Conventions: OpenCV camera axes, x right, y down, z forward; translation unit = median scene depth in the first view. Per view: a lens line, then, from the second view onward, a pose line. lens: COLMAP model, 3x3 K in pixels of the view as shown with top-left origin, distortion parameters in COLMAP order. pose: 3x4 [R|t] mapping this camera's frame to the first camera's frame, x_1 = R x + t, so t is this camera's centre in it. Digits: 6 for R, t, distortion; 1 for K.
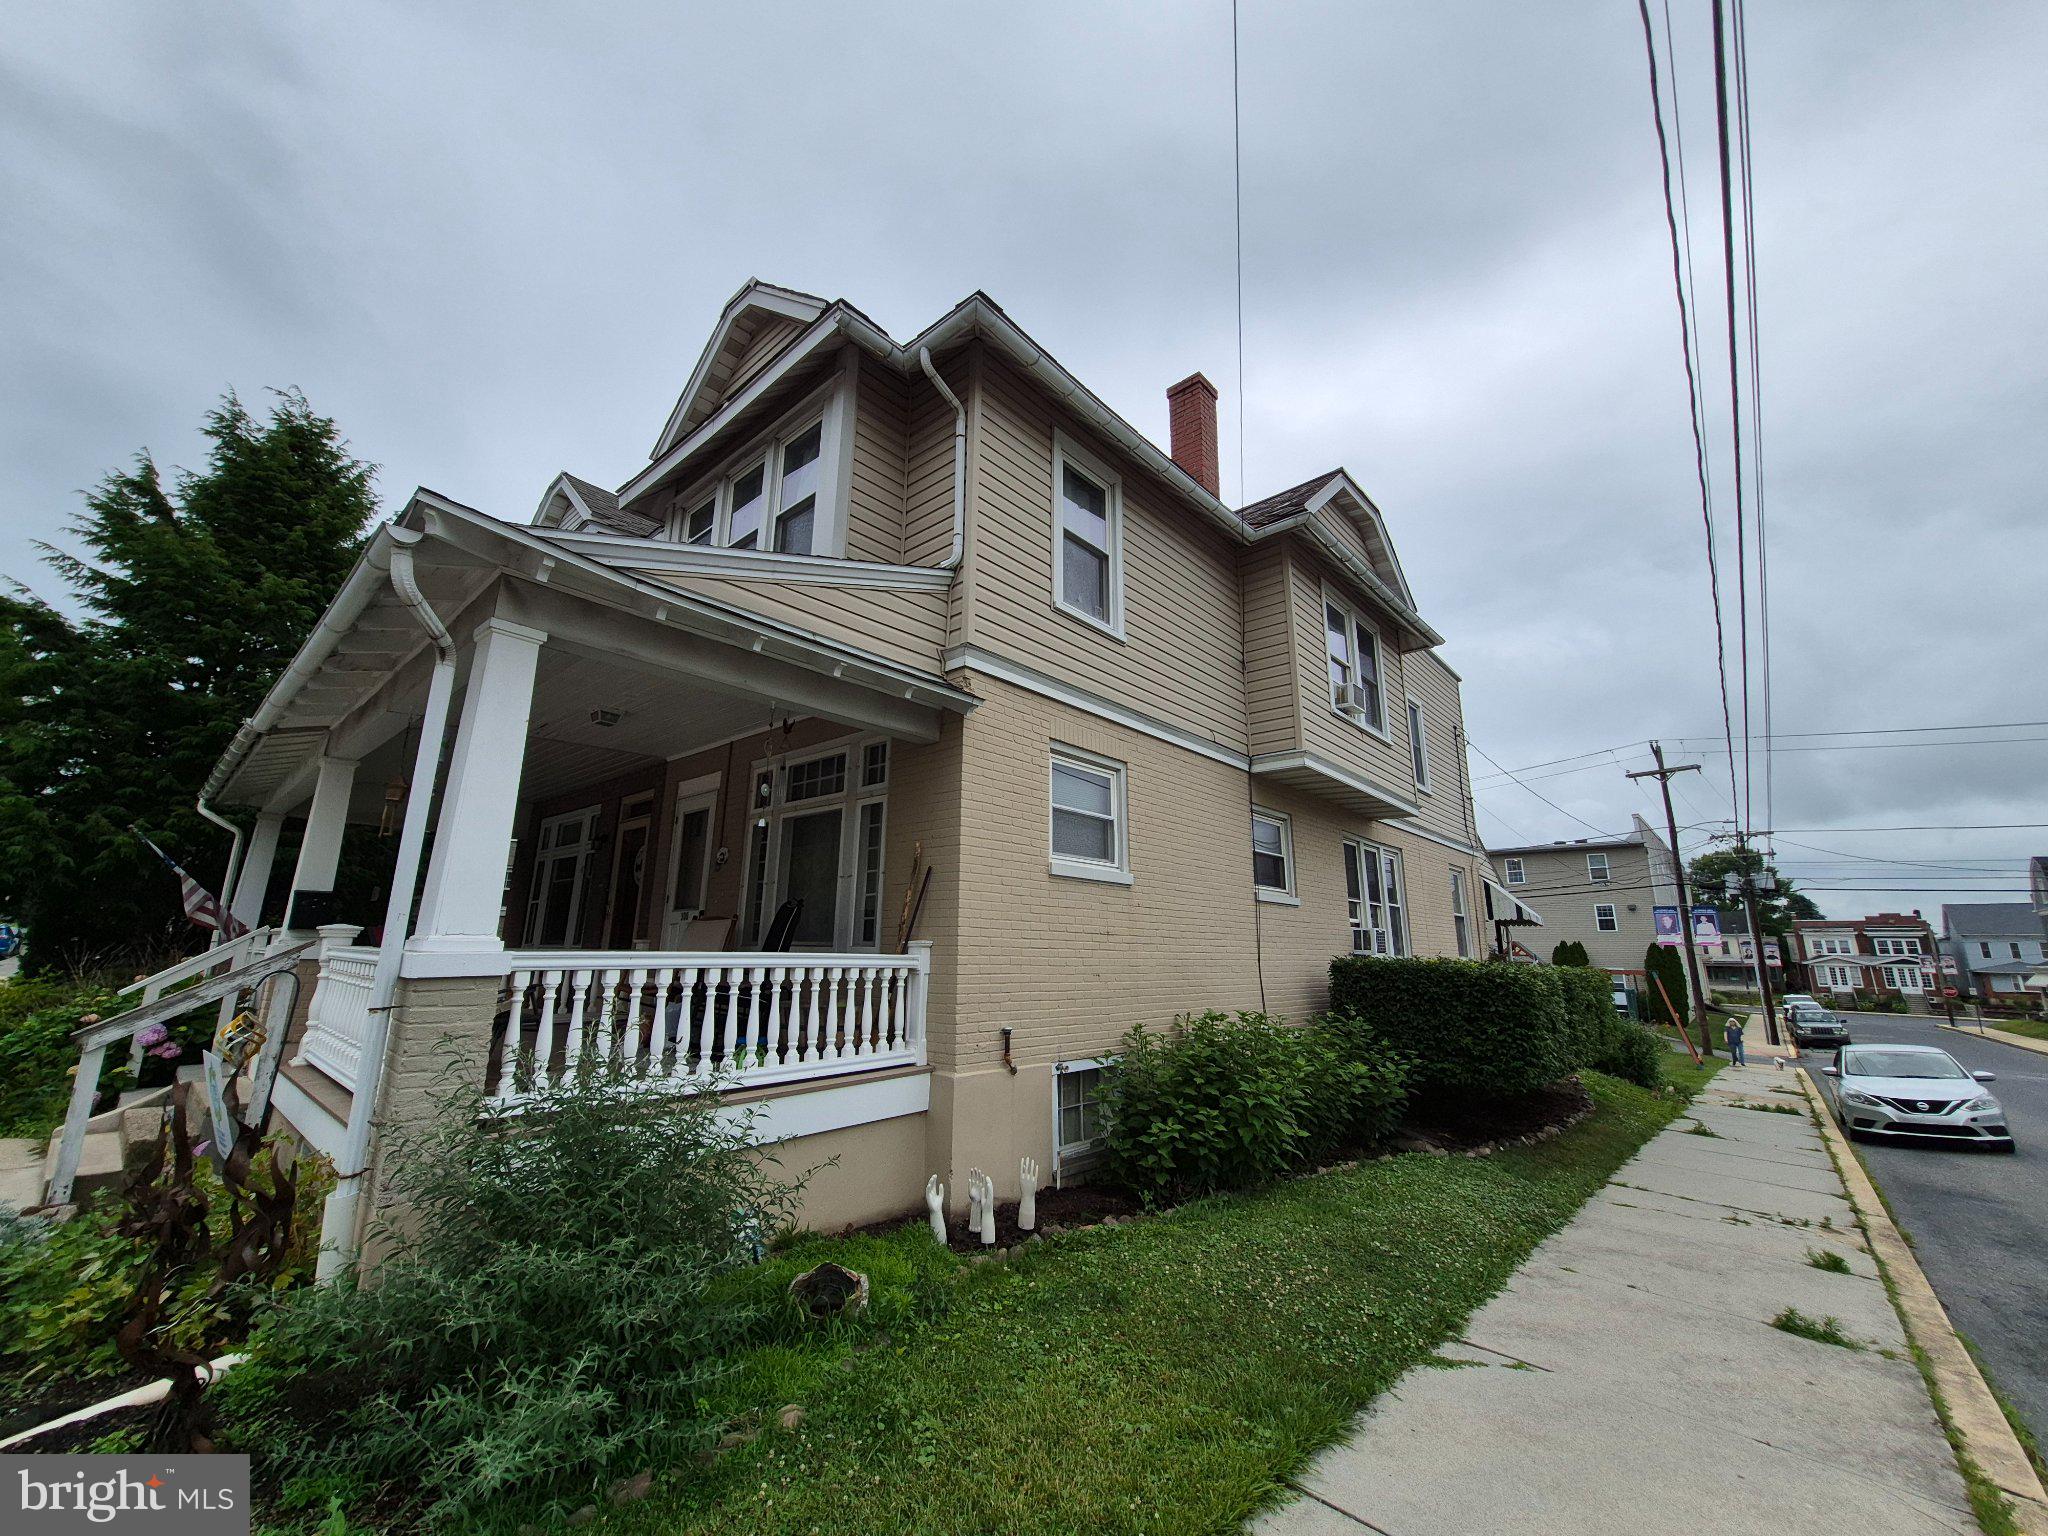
lens RADIAL K [[798.6, 0, 1019.3], [0, 798.6, 763.7], [0, 0, 1]] dist [0.003307, 0.000304]
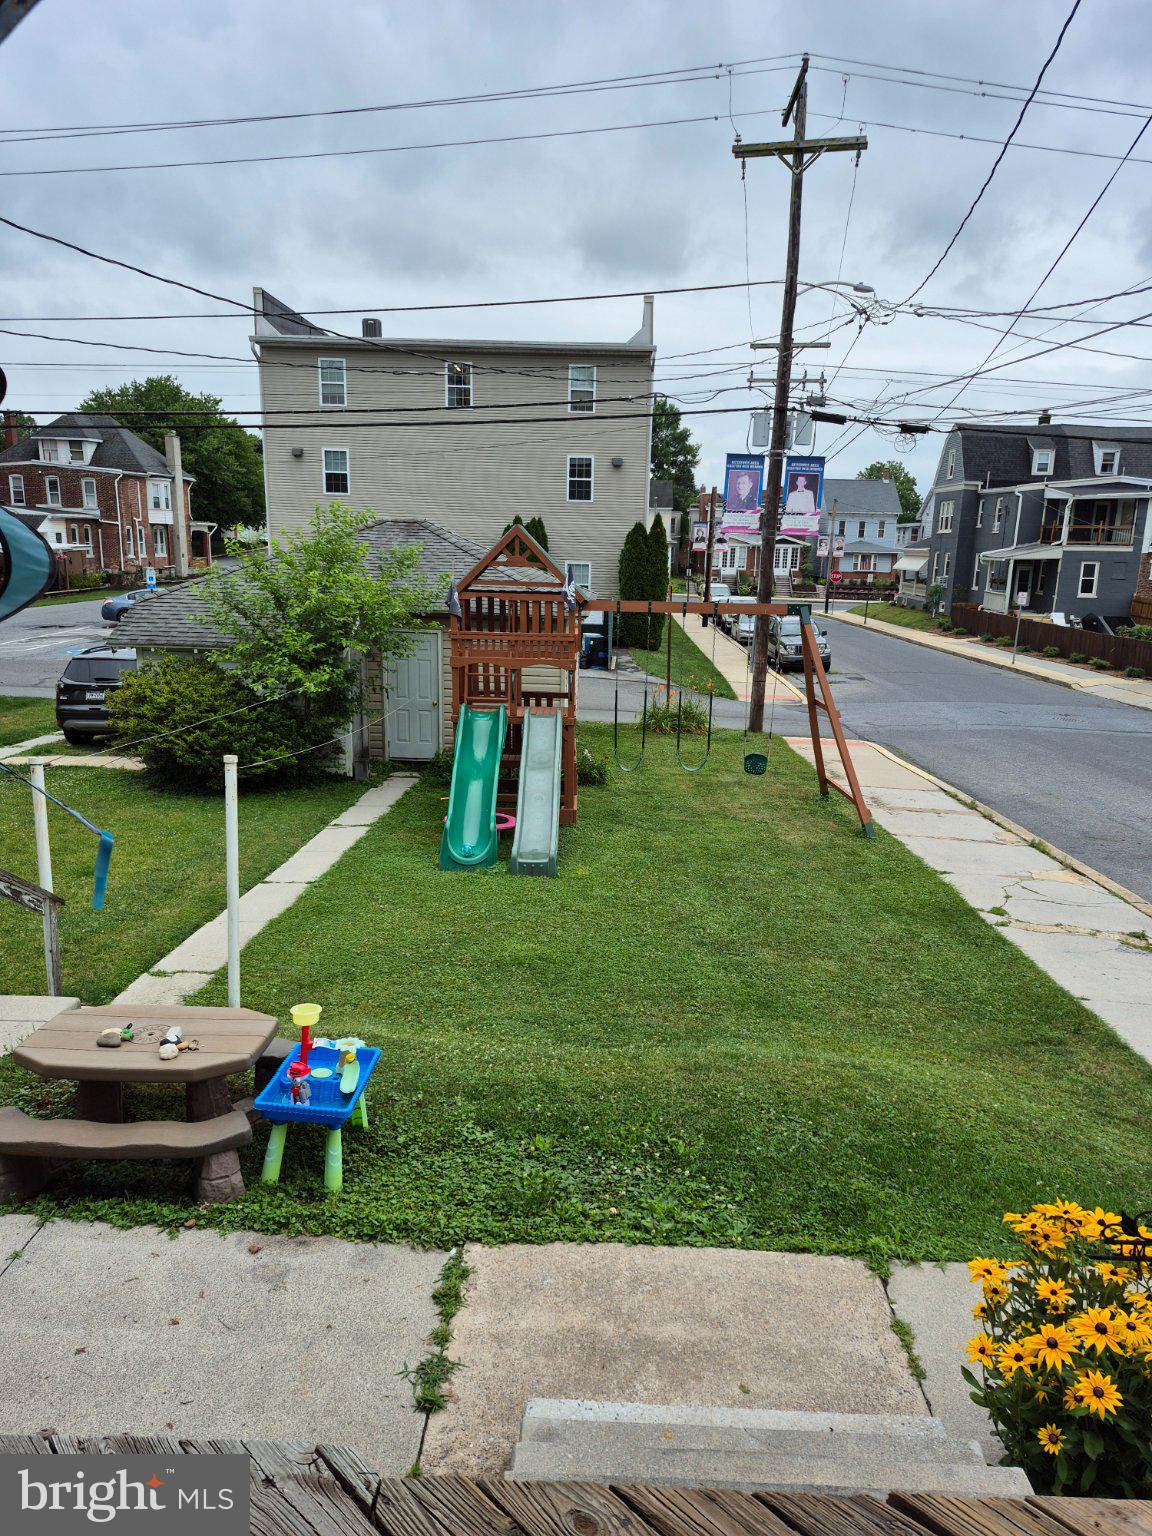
lens RADIAL K [[1026.0, 0, 574.8], [0, 1026.0, 770.1], [0, 0, 1]] dist [0.006111, 0.000544]
pose [[0.759636, -0.142627, 0.634516, 0.212853], [-0.161125, 0.903964, 0.396091, 0.086834], [-0.630073, -0.403122, 0.663703, 0.407688]]
